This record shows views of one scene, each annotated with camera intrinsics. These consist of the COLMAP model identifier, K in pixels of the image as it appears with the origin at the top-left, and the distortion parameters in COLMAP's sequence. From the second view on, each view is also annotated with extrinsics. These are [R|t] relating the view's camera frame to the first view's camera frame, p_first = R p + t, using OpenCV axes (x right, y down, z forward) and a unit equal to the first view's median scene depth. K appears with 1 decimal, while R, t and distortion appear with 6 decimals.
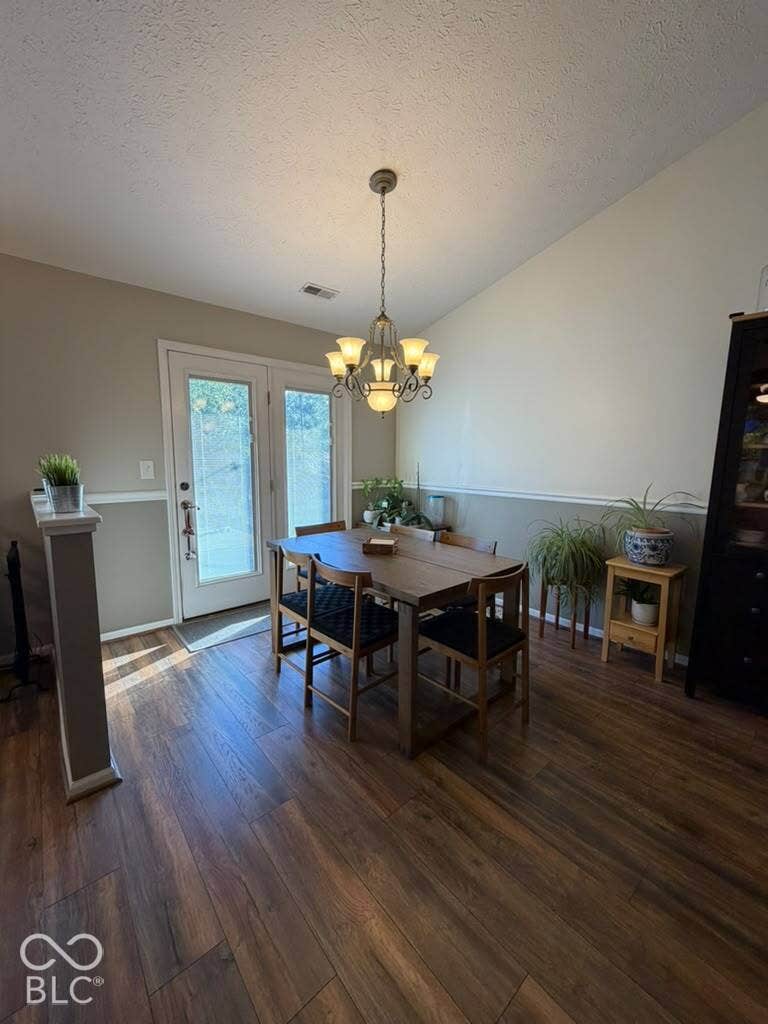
lens RADIAL K [[407.4, 0, 380.4], [0, 407.4, 508.2], [0, 0, 1]] dist [-0.001235, -0.000286]
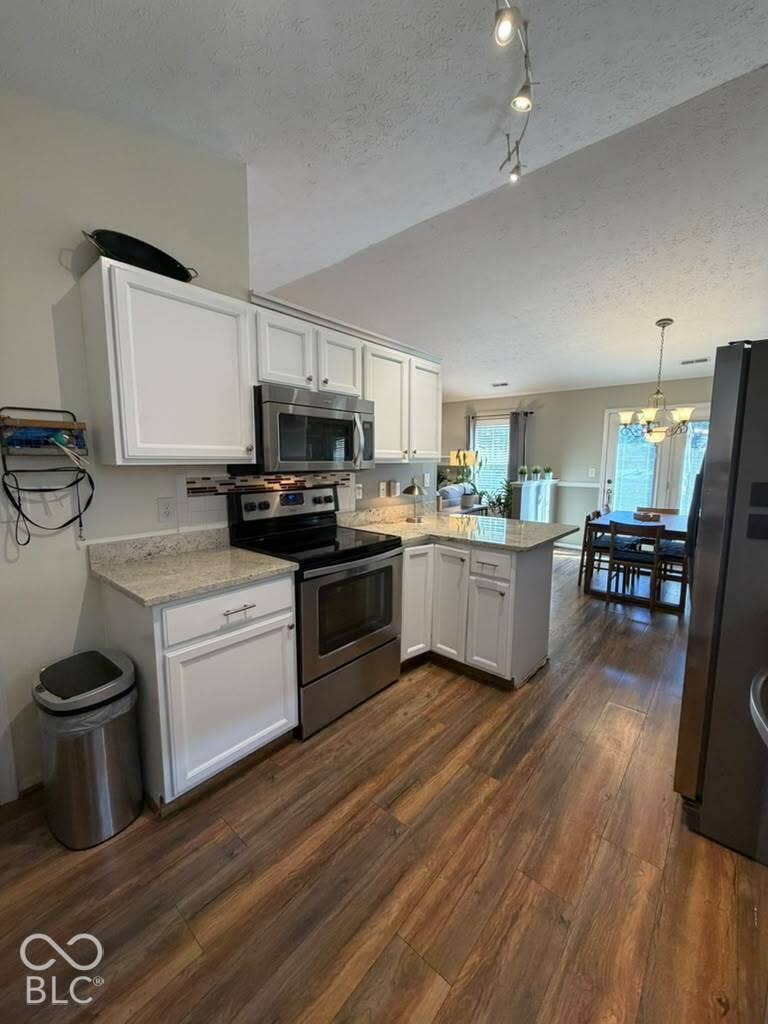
lens RADIAL K [[407.4, 0, 380.4], [0, 407.4, 508.2], [0, 0, 1]] dist [-0.001235, -0.000286]
pose [[0.149708, 0.107970, -0.982817, 1.322754], [-0.127142, 0.987869, 0.089158, 0.038239], [0.980521, 0.111610, 0.161620, -0.380472]]
